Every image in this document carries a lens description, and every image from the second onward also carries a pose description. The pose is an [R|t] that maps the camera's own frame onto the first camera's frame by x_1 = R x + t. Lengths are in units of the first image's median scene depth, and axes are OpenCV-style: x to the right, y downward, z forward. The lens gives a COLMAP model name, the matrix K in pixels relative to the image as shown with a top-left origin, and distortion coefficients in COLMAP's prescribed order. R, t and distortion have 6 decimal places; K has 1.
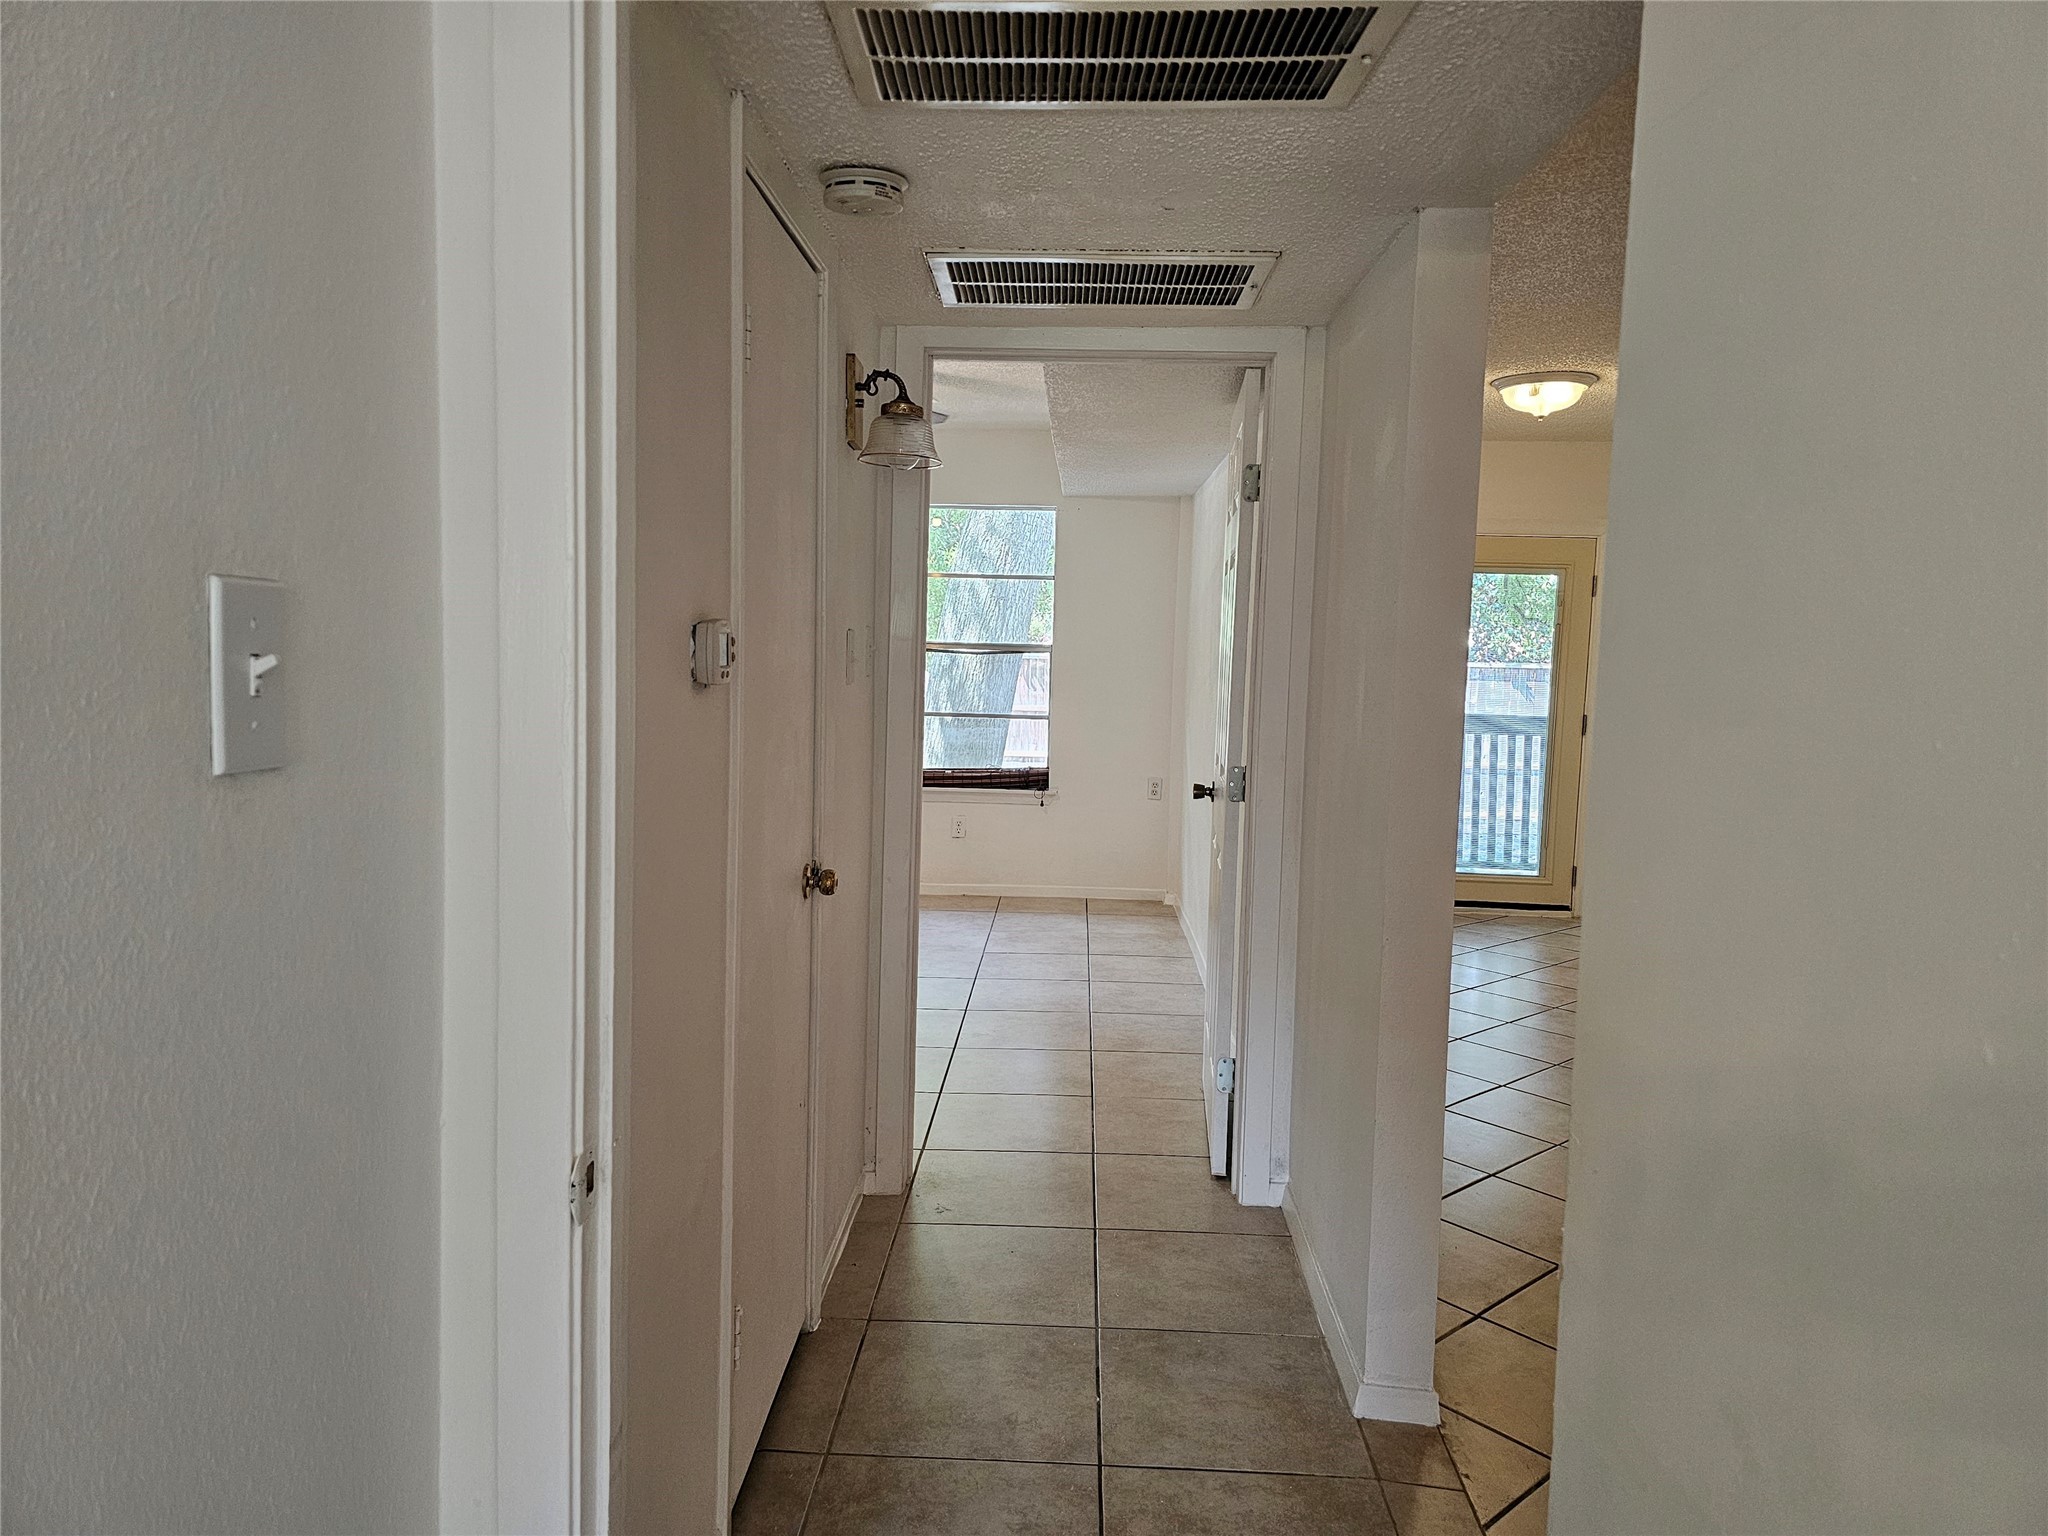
lens RADIAL K [[1375.3, 0, 1024.0], [0, 1375.3, 768.0], [0, 0, 1]] dist [0.065748, -0.060608]
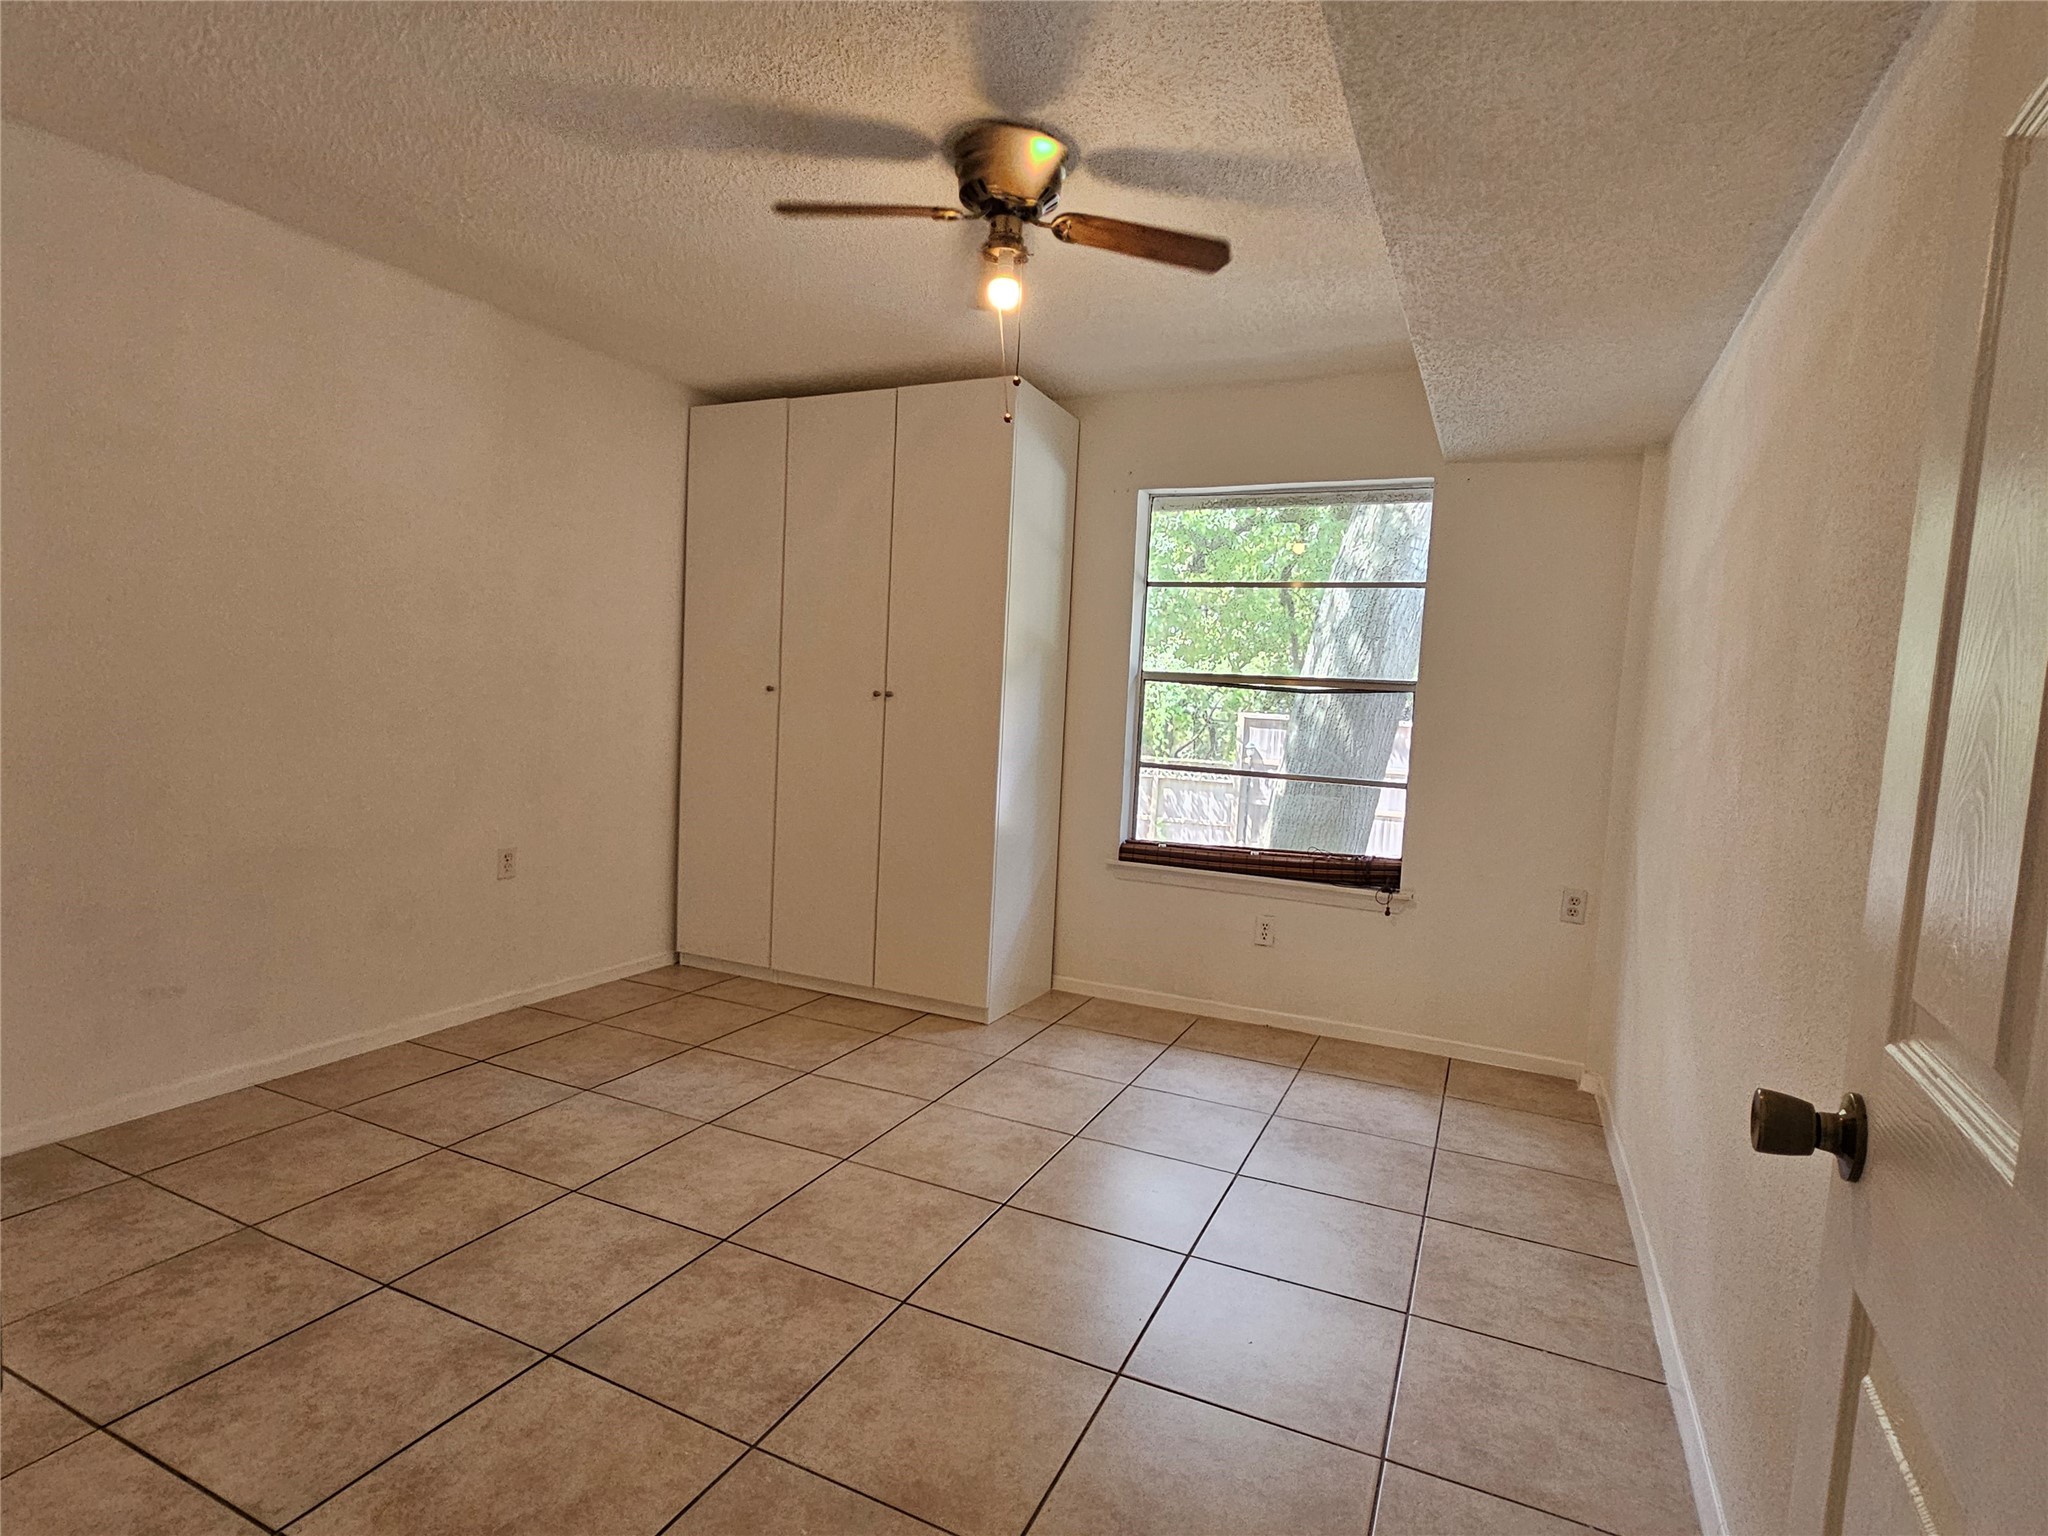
lens RADIAL K [[1049.7, 0, 1027.6], [0, 1049.7, 771.7], [0, 0, 1]] dist [-0.005056, 0.006904]
pose [[0.924311, 0.055901, -0.377523, 0.040557], [-0.070895, 0.997147, -0.025926, -0.017396], [0.374996, 0.050728, 0.925637, 0.444708]]
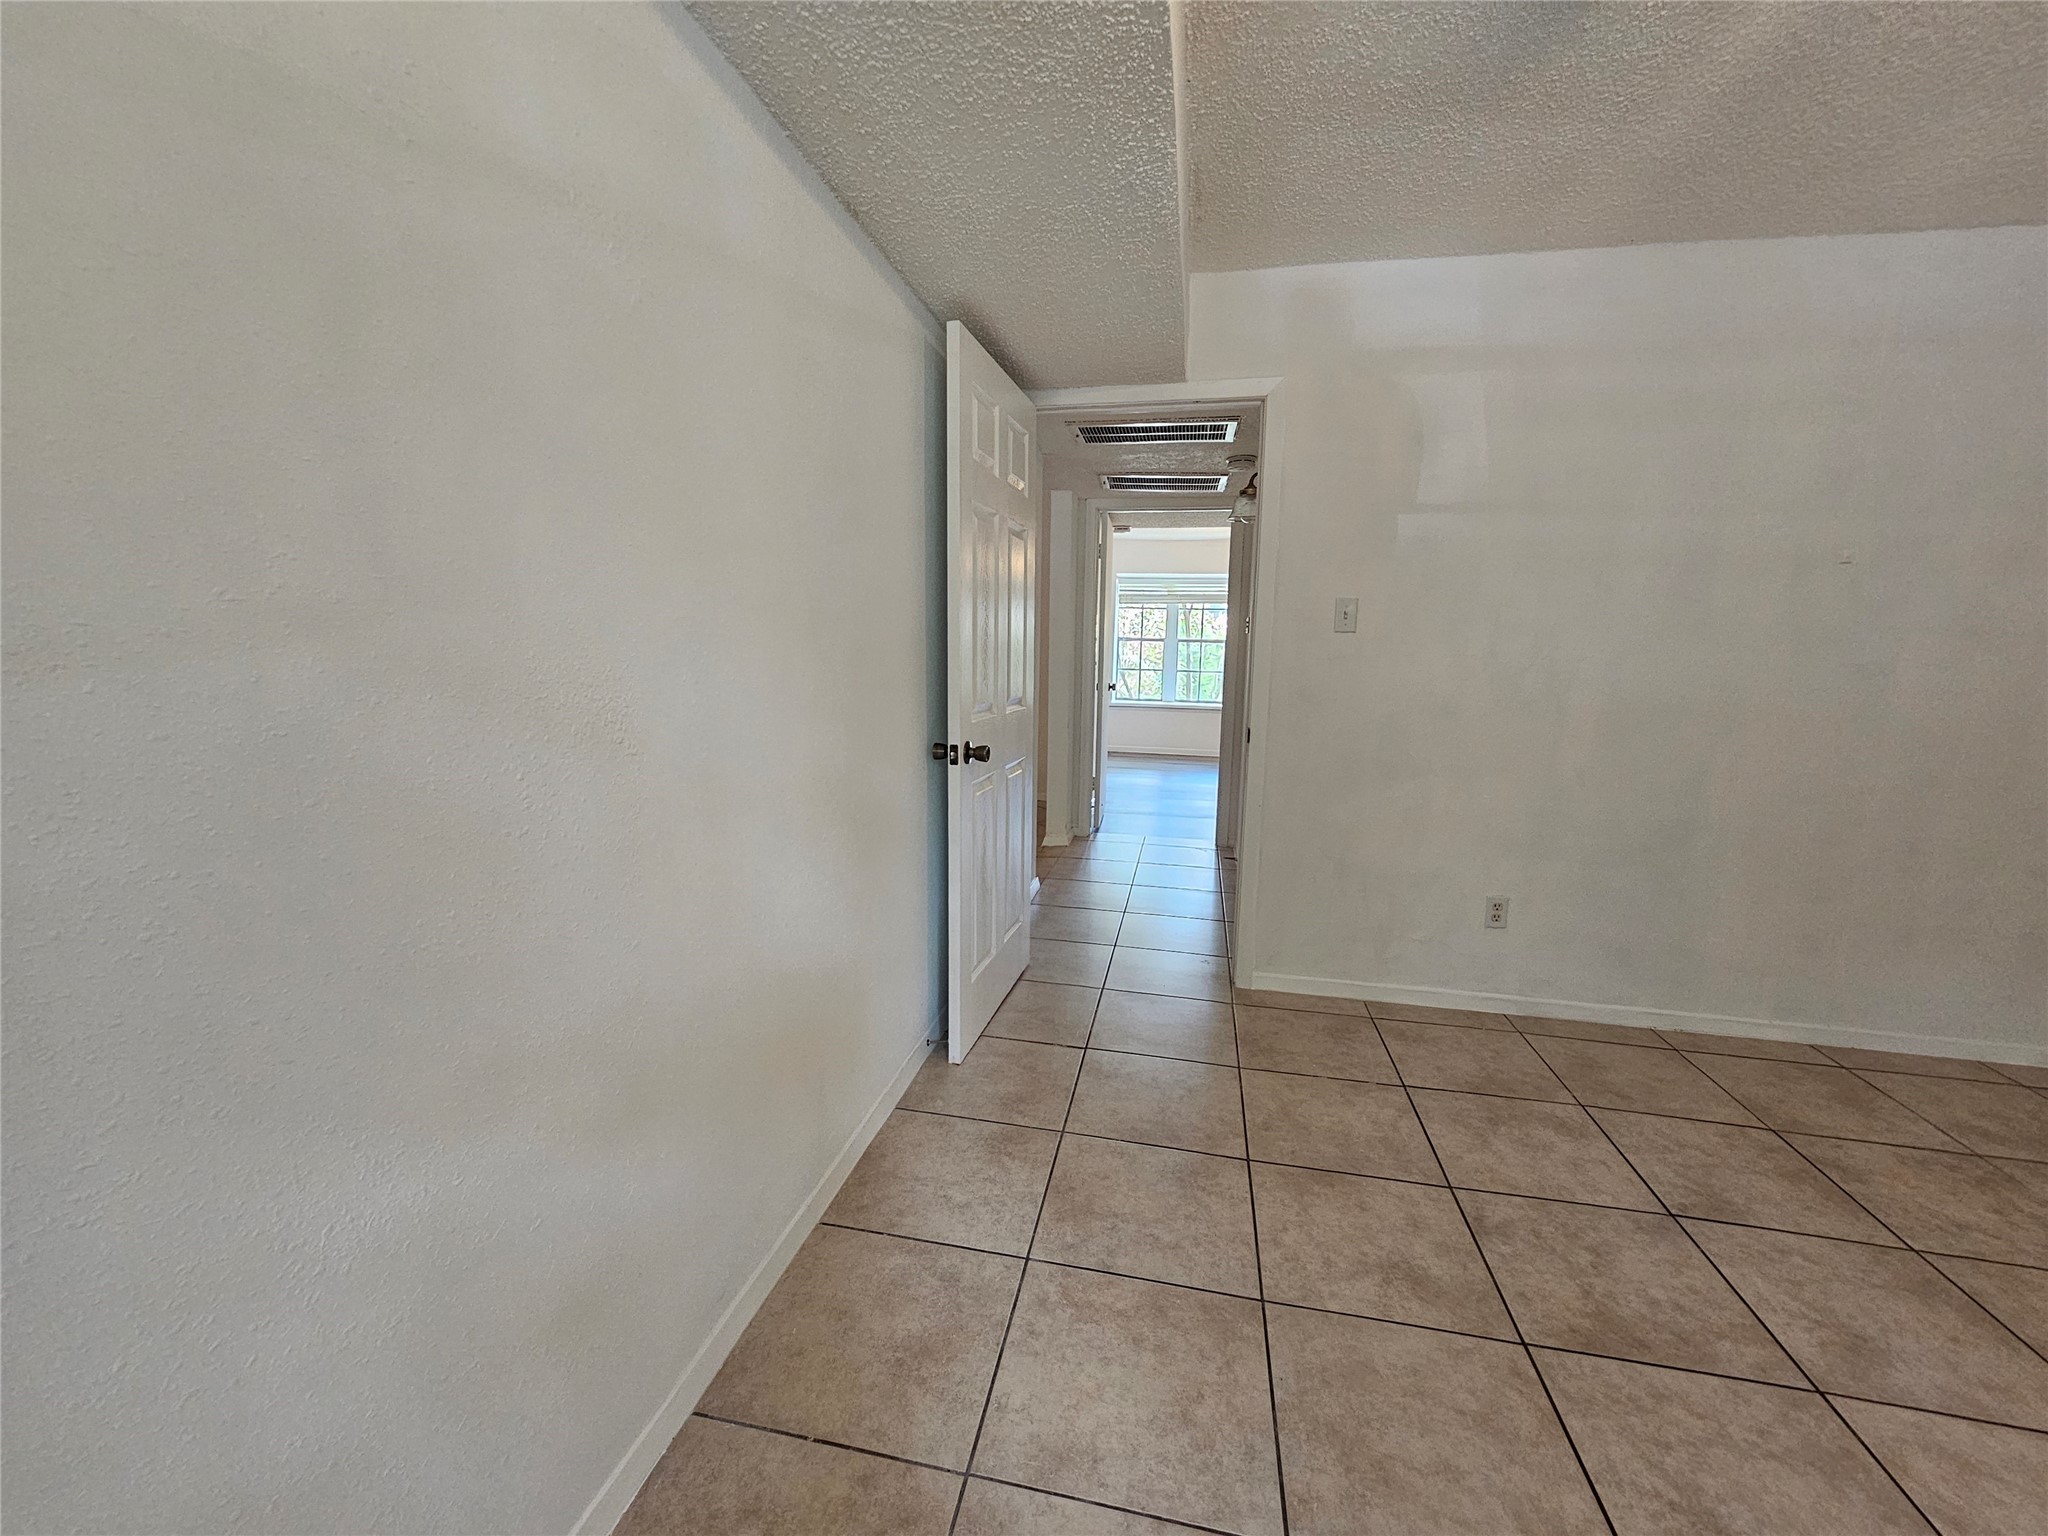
lens RADIAL K [[841.6, 0, 1024.2], [0, 841.6, 771.0], [0, 0, 1]] dist [-0.001019, 0.000258]
pose [[-0.986975, -0.062398, 0.148280, 0.006428], [-0.023895, 0.968352, 0.248443, -0.067055], [-0.159090, 0.241664, -0.957230, 0.923884]]
